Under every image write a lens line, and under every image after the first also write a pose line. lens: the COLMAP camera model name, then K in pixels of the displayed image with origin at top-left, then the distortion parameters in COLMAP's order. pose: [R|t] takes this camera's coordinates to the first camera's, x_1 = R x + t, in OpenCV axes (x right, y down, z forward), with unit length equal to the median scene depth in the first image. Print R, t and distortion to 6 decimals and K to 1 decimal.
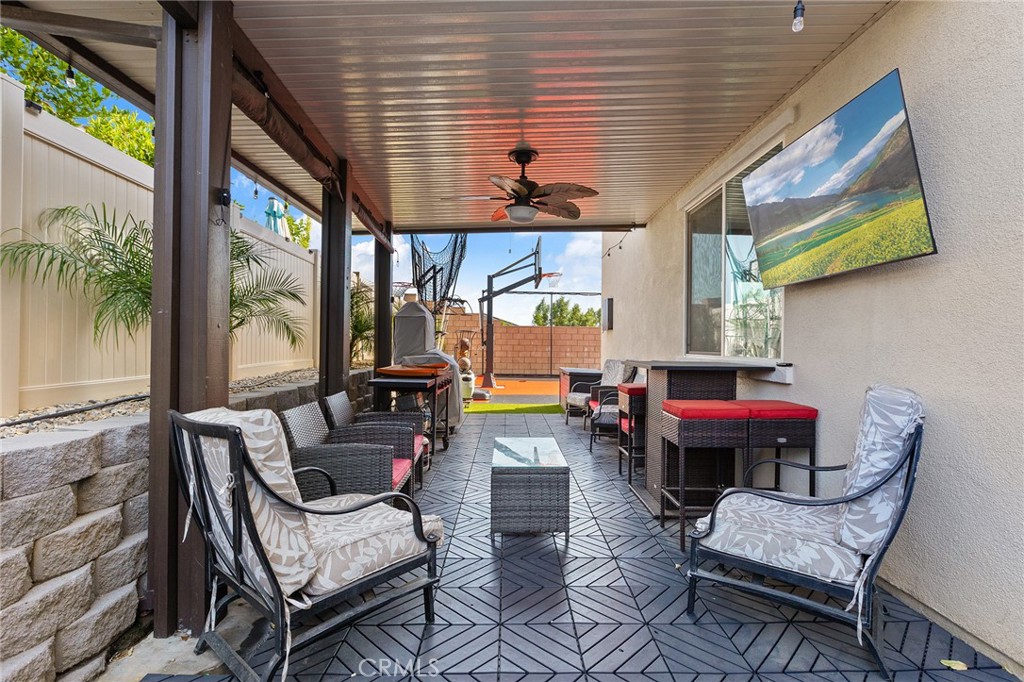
lens RADIAL K [[484.3, 0, 511.7], [0, 484.3, 339.2], [0, 0, 1]] dist [-0.004591, -0.001287]
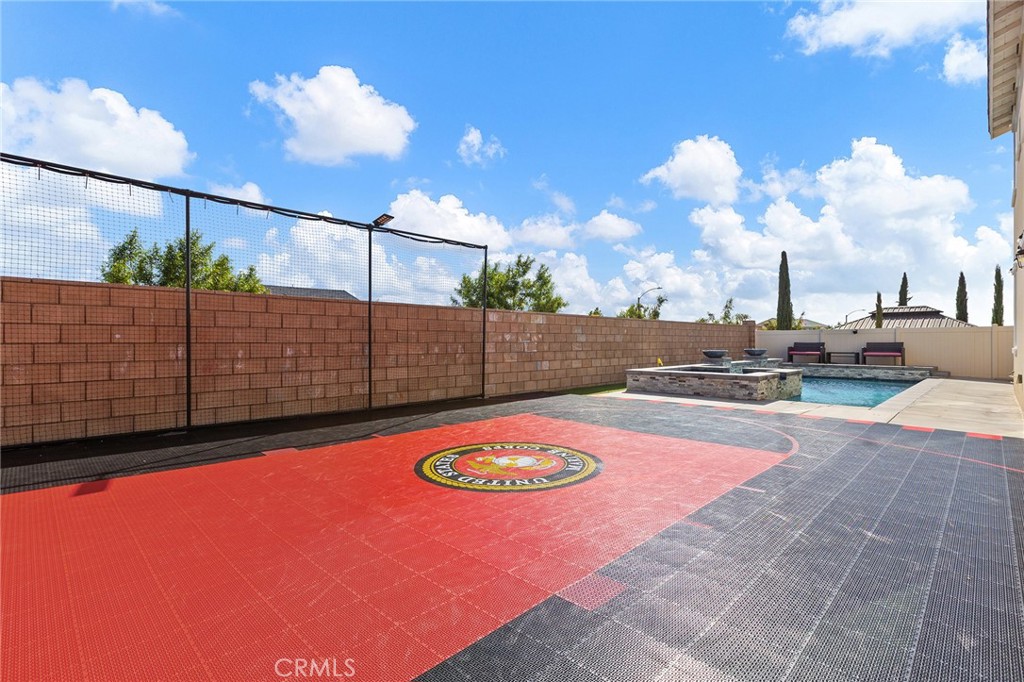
lens RADIAL K [[484.3, 0, 512.3], [0, 484.3, 340.9], [0, 0, 1]] dist [-0.004591, -0.001287]
pose [[0.705704, -0.007622, 0.708466, 0.000528], [0.007361, 0.999967, 0.003426, 0.011898], [-0.708469, 0.002798, 0.705737, 0.578270]]
